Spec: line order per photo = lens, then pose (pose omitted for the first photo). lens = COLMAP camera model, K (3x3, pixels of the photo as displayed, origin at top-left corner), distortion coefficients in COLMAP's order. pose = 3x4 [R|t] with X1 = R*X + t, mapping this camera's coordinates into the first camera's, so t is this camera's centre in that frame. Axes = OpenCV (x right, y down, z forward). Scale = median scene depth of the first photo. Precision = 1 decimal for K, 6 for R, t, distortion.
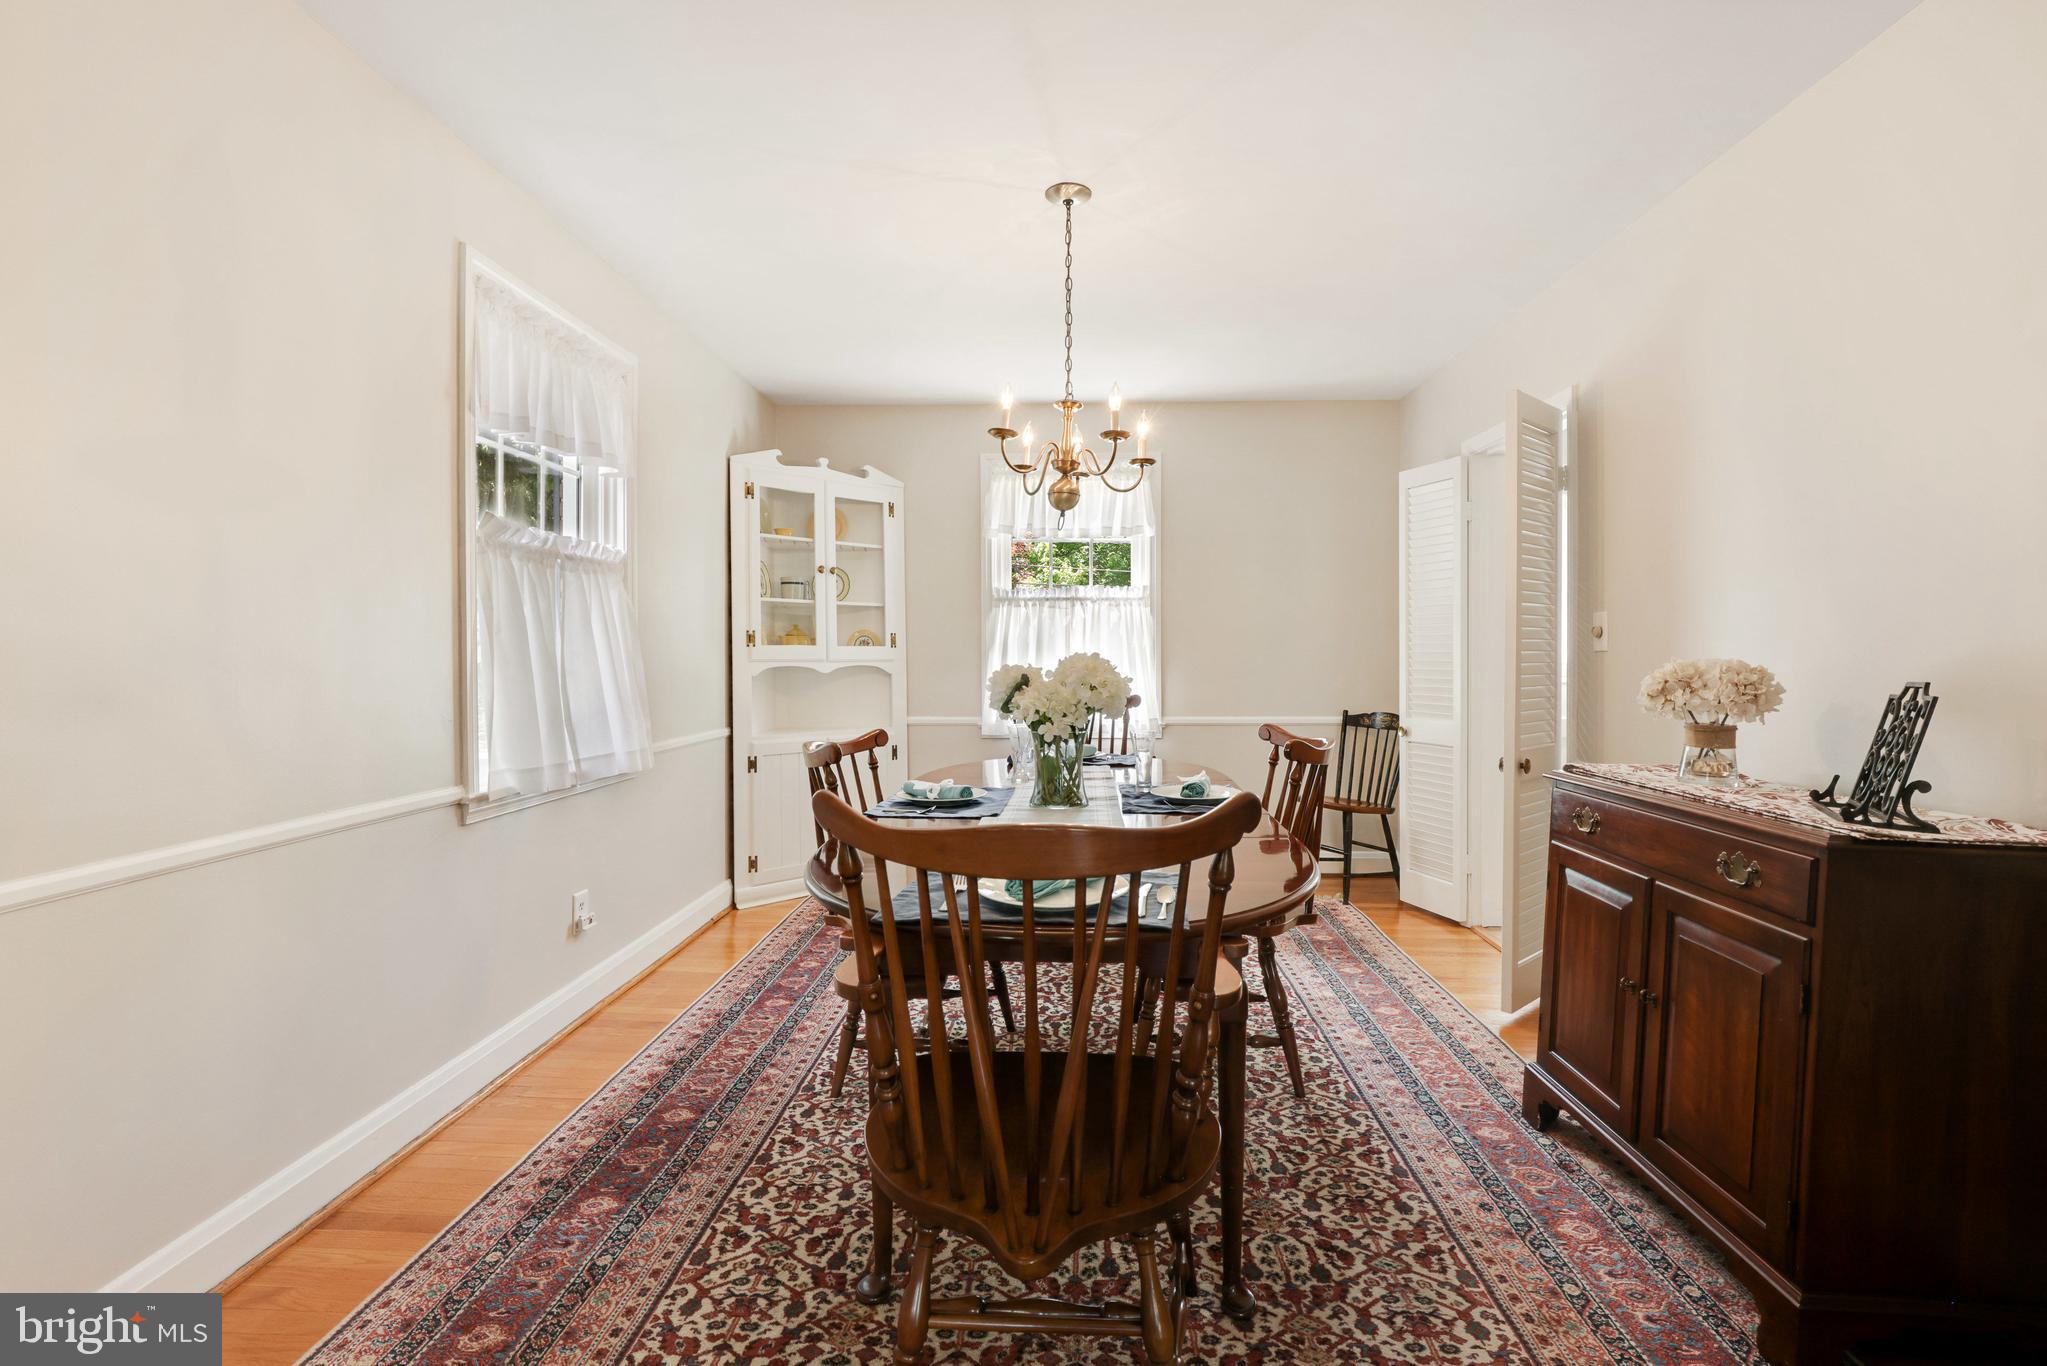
lens RADIAL K [[930.8, 0, 1020.0], [0, 930.8, 680.4], [0, 0, 1]] dist [-0.012673, 0.000346]
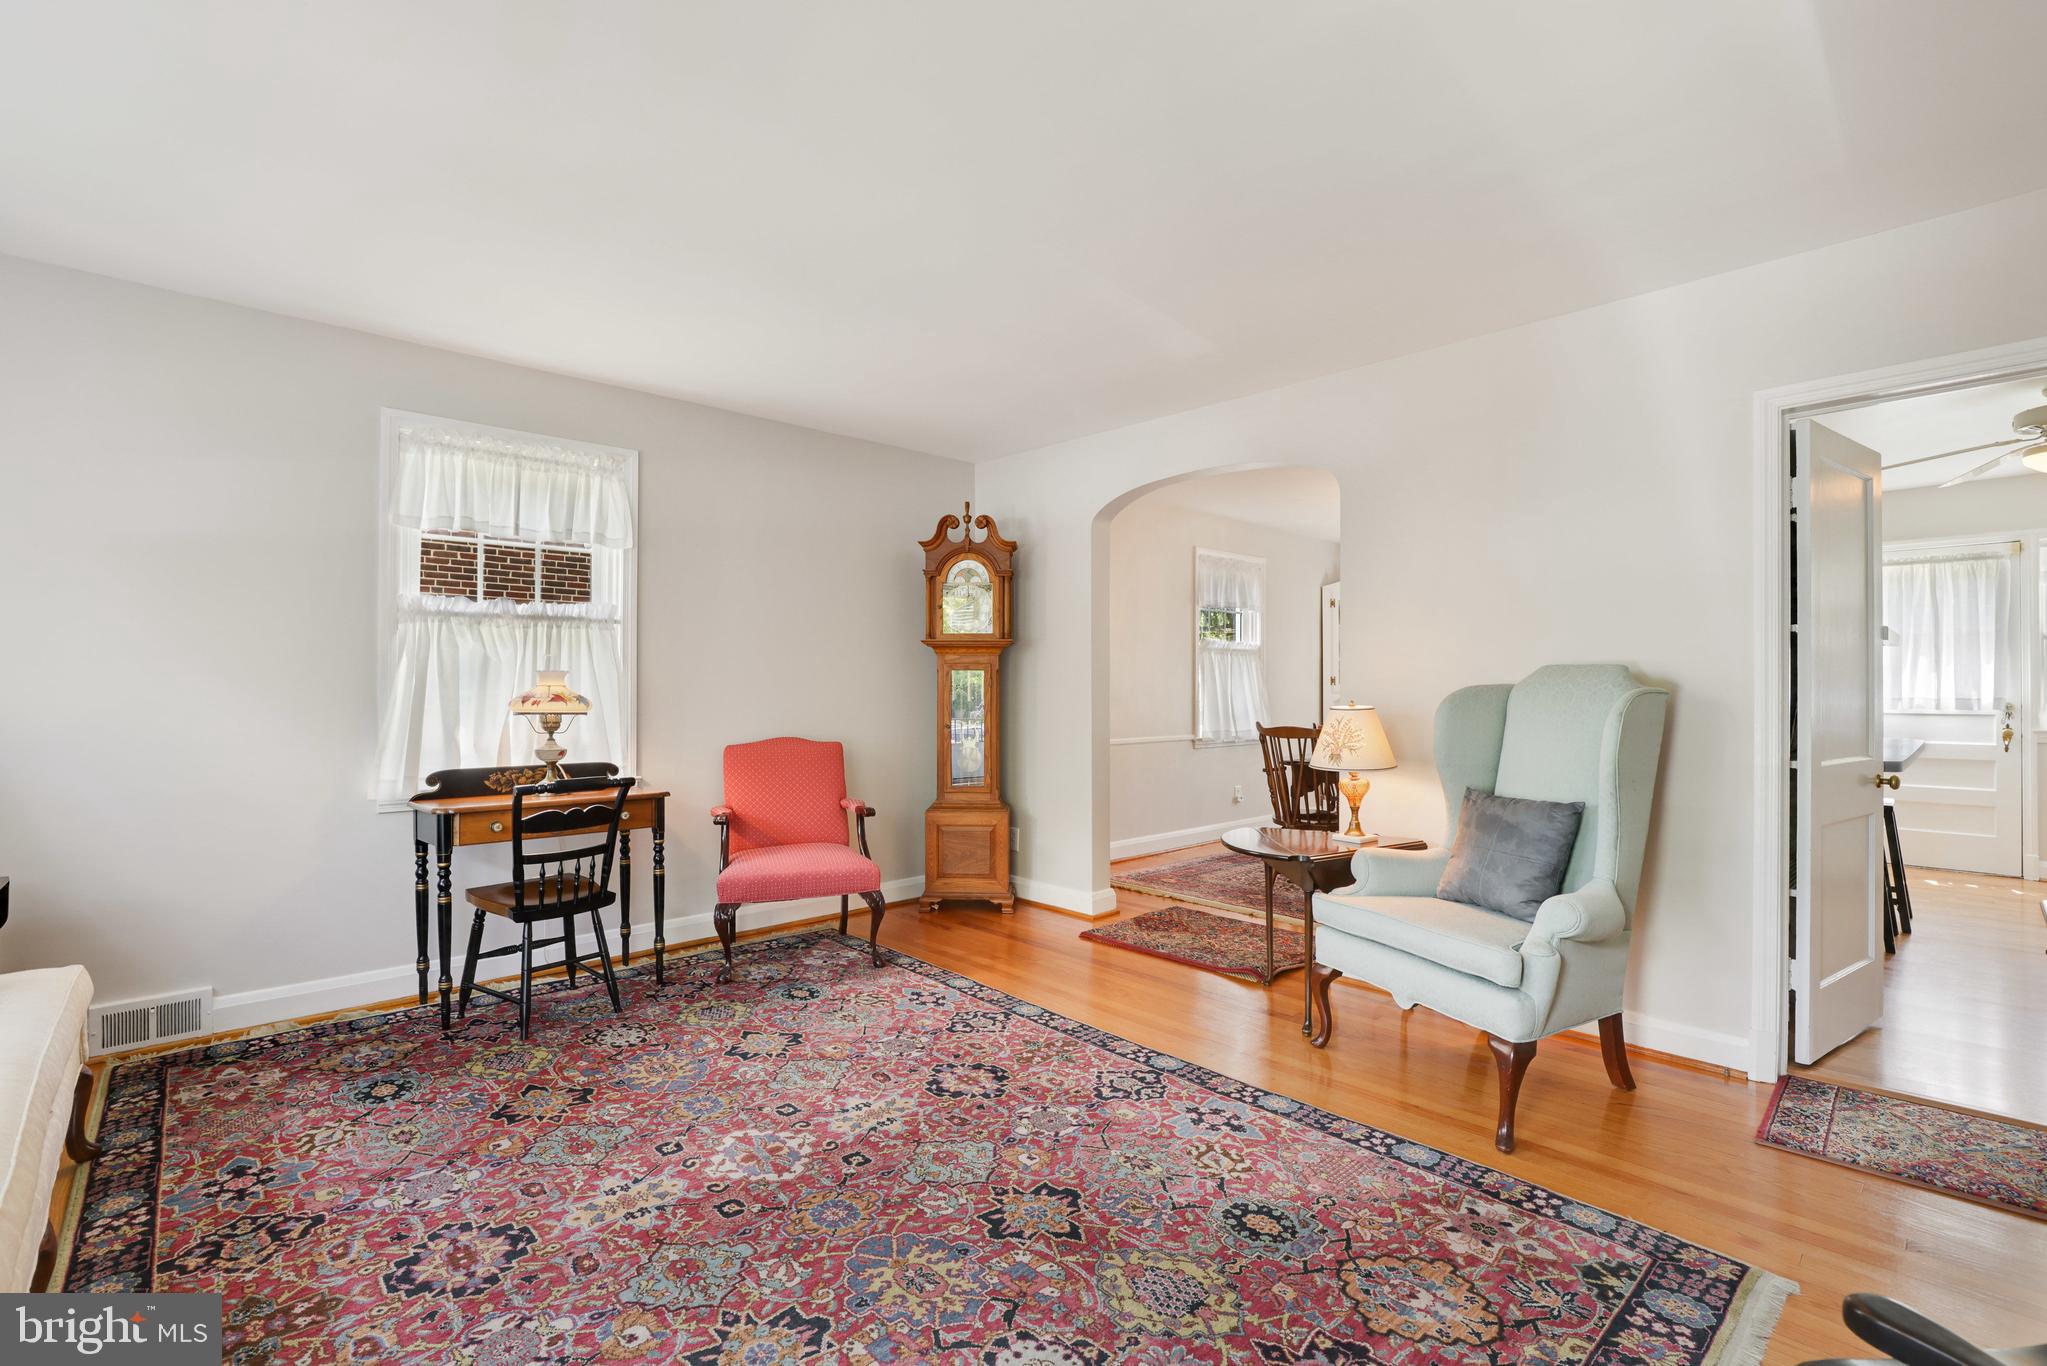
lens RADIAL K [[930.8, 0, 1025.2], [0, 930.8, 677.3], [0, 0, 1]] dist [-0.012673, 0.000346]
pose [[0.728570, -0.006941, -0.684936, 0.772238], [-0.021255, 0.999238, -0.032735, 0.033780], [0.684642, 0.038408, 0.727867, -1.137651]]
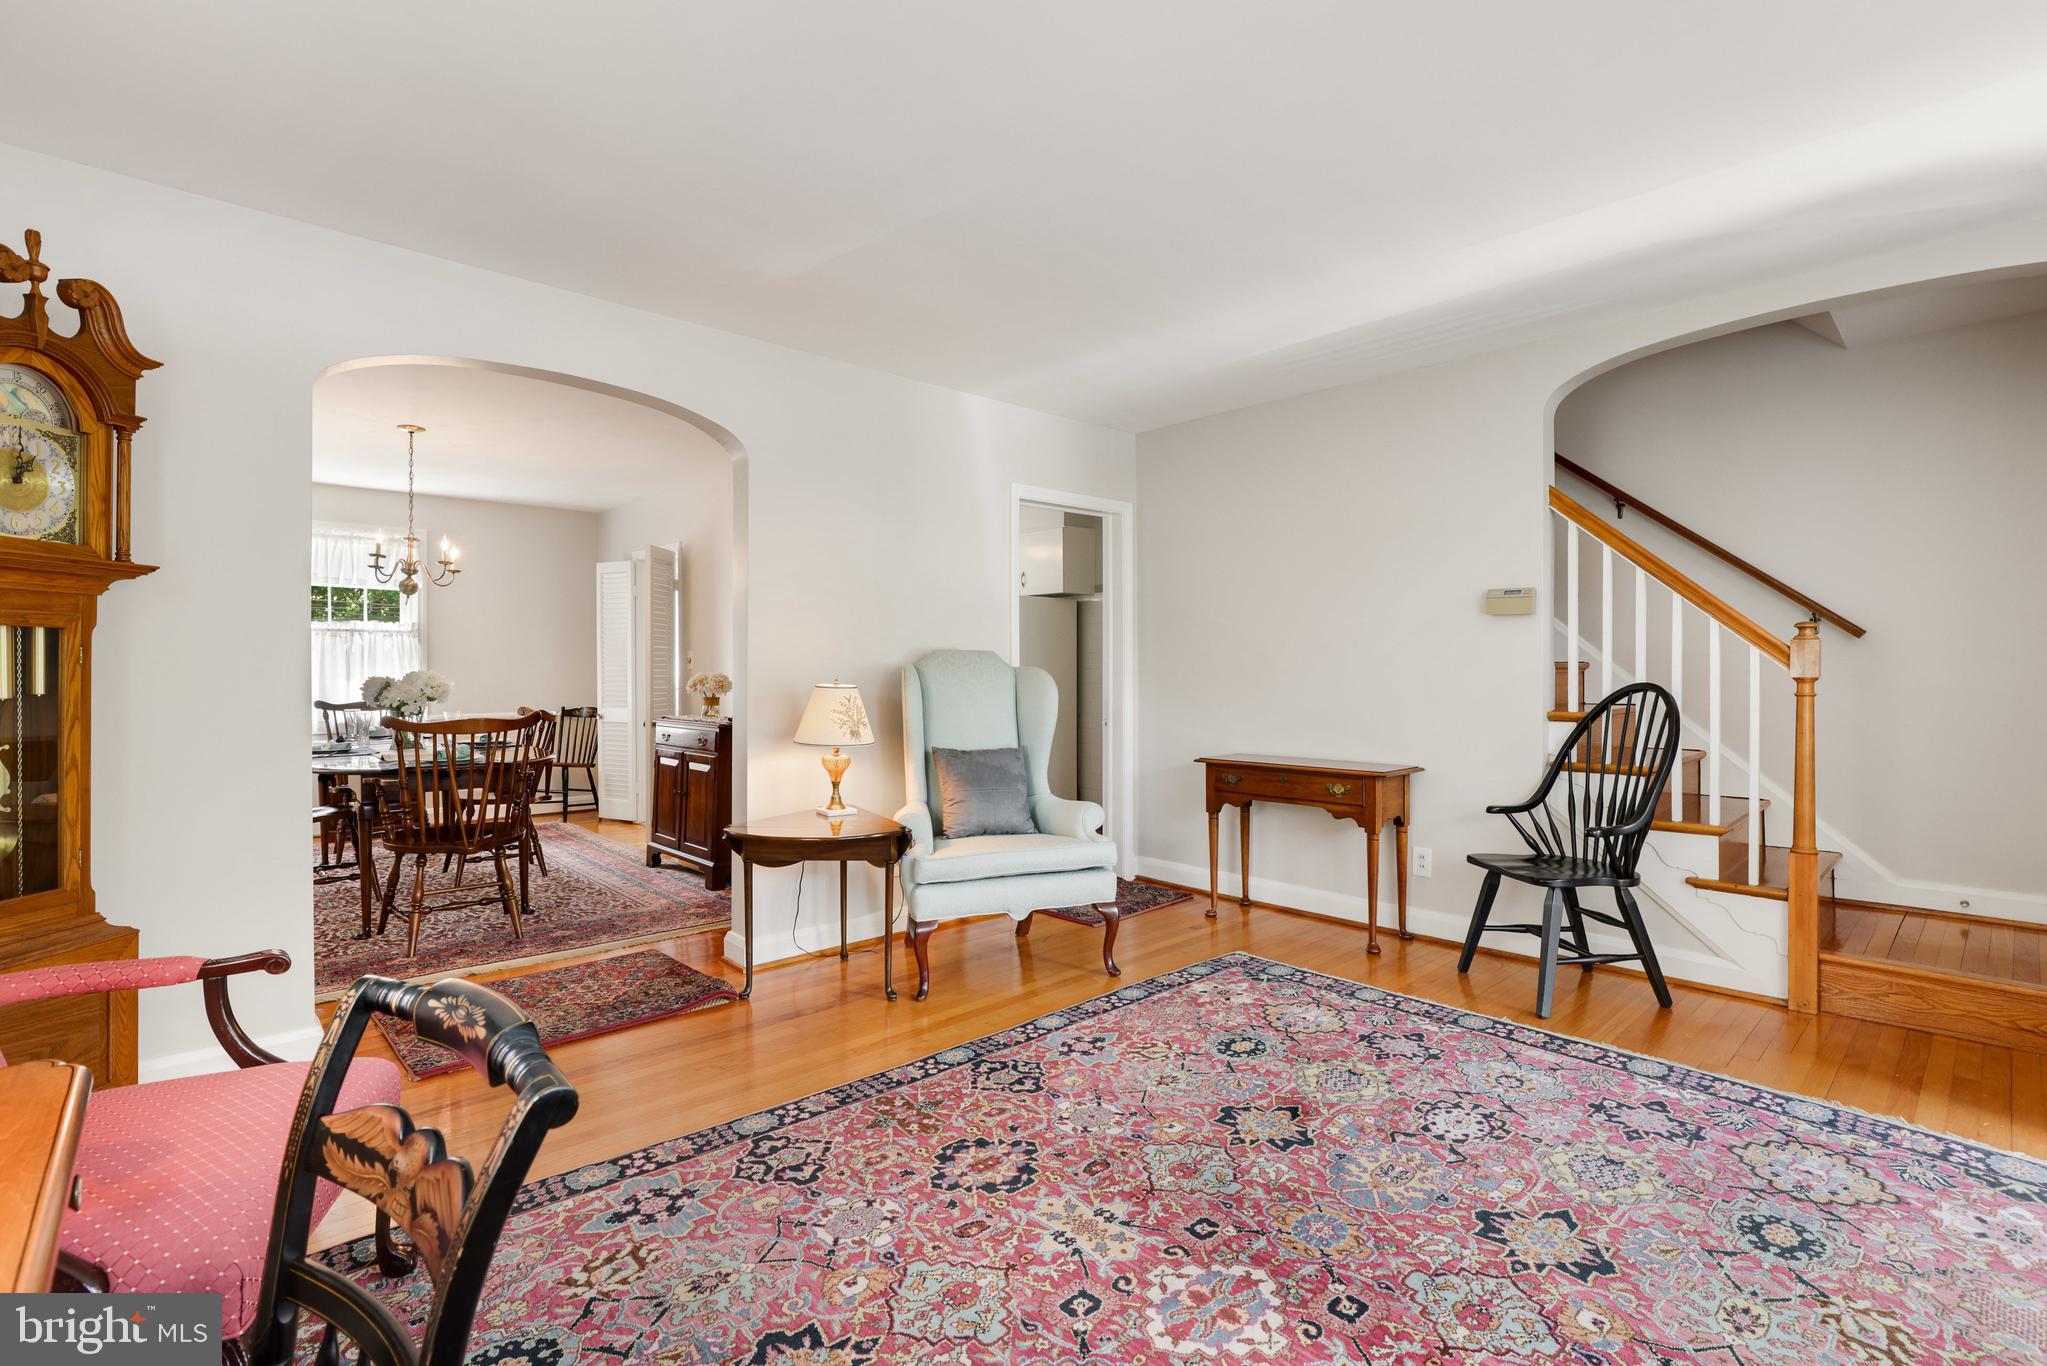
lens RADIAL K [[930.8, 0, 1024.5], [0, 930.8, 670.4], [0, 0, 1]] dist [-0.012673, 0.000346]
pose [[0.693847, 0.001978, 0.720120, -0.377349], [0.020740, 0.999527, -0.022729, 0.034962], [-0.719824, 0.030706, 0.693477, -1.030792]]
